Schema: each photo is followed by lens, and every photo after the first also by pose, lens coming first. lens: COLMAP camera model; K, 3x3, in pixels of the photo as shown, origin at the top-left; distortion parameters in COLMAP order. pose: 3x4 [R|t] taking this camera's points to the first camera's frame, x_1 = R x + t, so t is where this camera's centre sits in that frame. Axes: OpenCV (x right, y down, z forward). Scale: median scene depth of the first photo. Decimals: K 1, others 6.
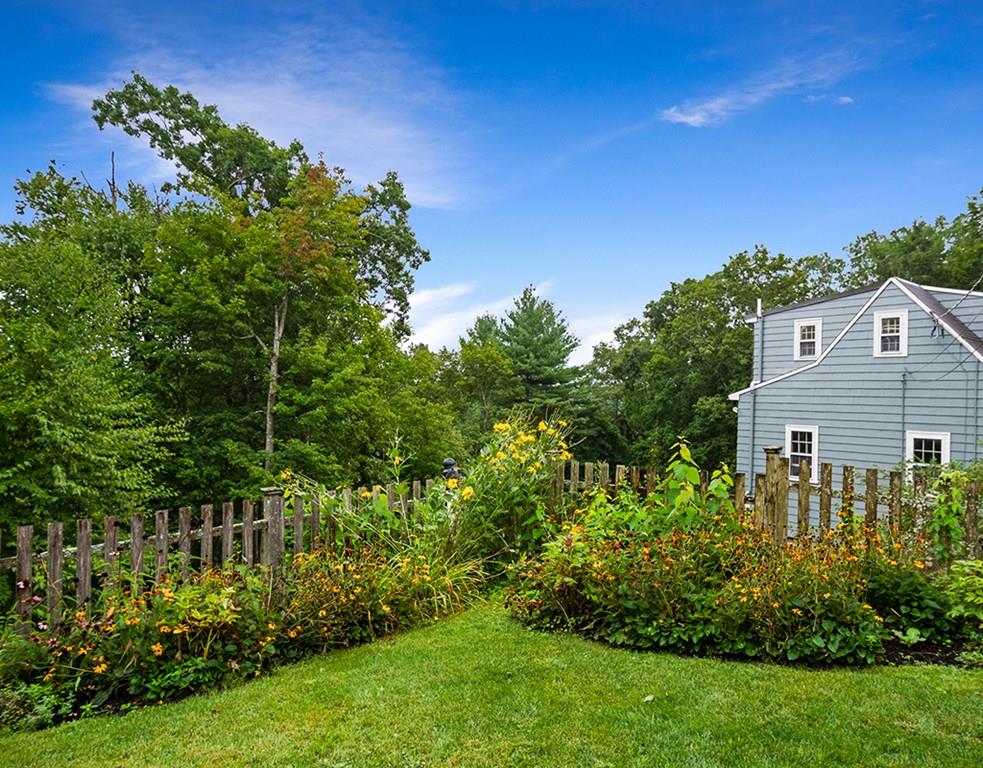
lens RADIAL K [[699.7, 0, 491.5], [0, 699.7, 384.0], [0, 0, 1]] dist [0.006060, -0.001498]
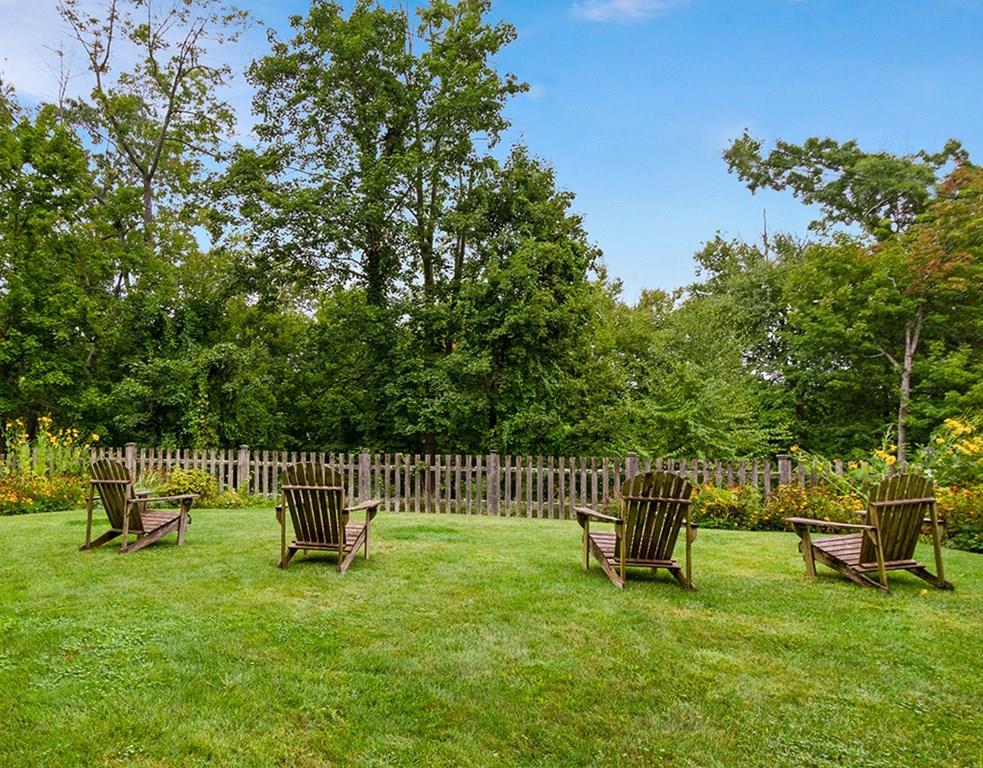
lens RADIAL K [[699.7, 0, 491.5], [0, 699.7, 384.0], [0, 0, 1]] dist [0.006060, -0.001498]
pose [[0.617330, -0.042816, -0.785538, 0.133289], [0.022475, 0.999070, -0.036792, 0.003684], [0.786383, 0.005058, 0.617718, -0.141810]]
